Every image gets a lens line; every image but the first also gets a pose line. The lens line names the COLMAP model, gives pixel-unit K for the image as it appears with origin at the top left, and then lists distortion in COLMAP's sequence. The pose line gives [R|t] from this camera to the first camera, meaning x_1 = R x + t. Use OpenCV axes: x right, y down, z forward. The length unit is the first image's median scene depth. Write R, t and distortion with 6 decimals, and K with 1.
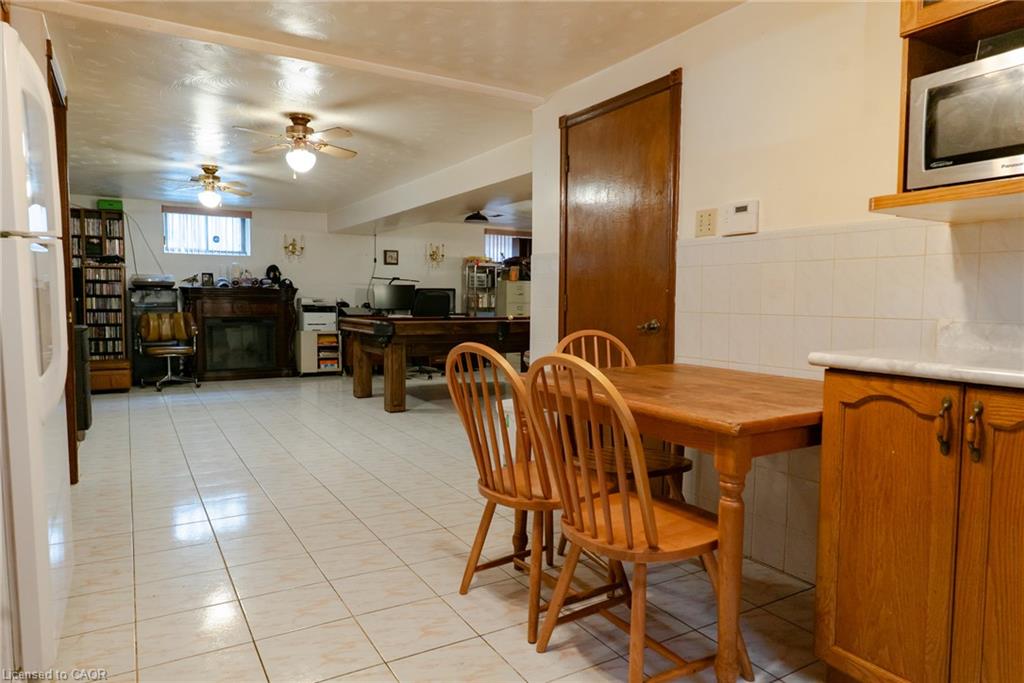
lens RADIAL K [[649.7, 0, 513.0], [0, 649.7, 339.6], [0, 0, 1]] dist [0.006683, -0.003992]
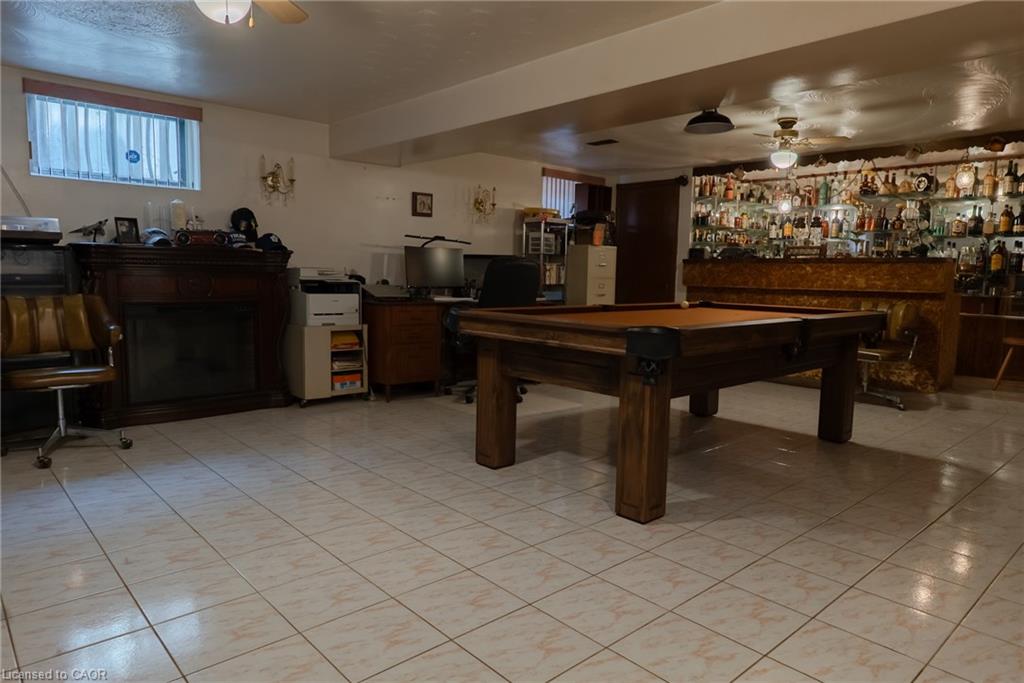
lens RADIAL K [[649.7, 0, 509.2], [0, 649.7, 341.3], [0, 0, 1]] dist [0.006683, -0.003992]
pose [[0.980302, -0.010941, 0.197202, -0.256111], [0.001574, 0.998865, 0.047595, -0.026266], [-0.197499, -0.046347, 0.979207, 0.399441]]
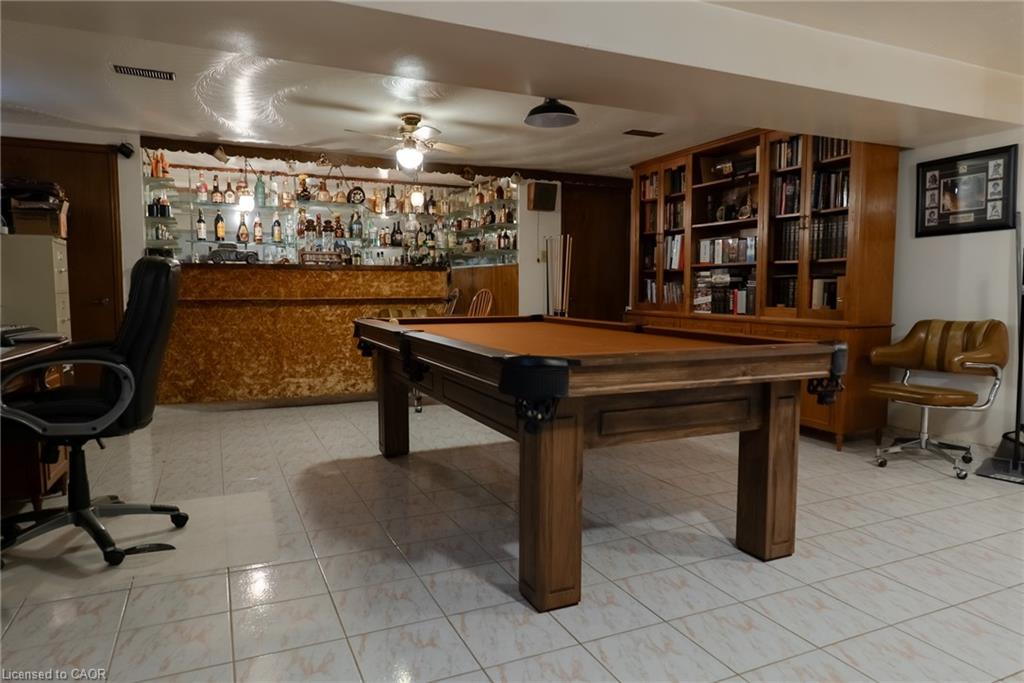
lens RADIAL K [[649.7, 0, 508.6], [0, 649.7, 341.5], [0, 0, 1]] dist [0.006683, -0.003992]
pose [[0.105442, -0.093540, 0.990016, -0.407742], [0.059989, 0.994351, 0.087561, -0.049101], [-0.992614, 0.050158, 0.110457, 0.738431]]
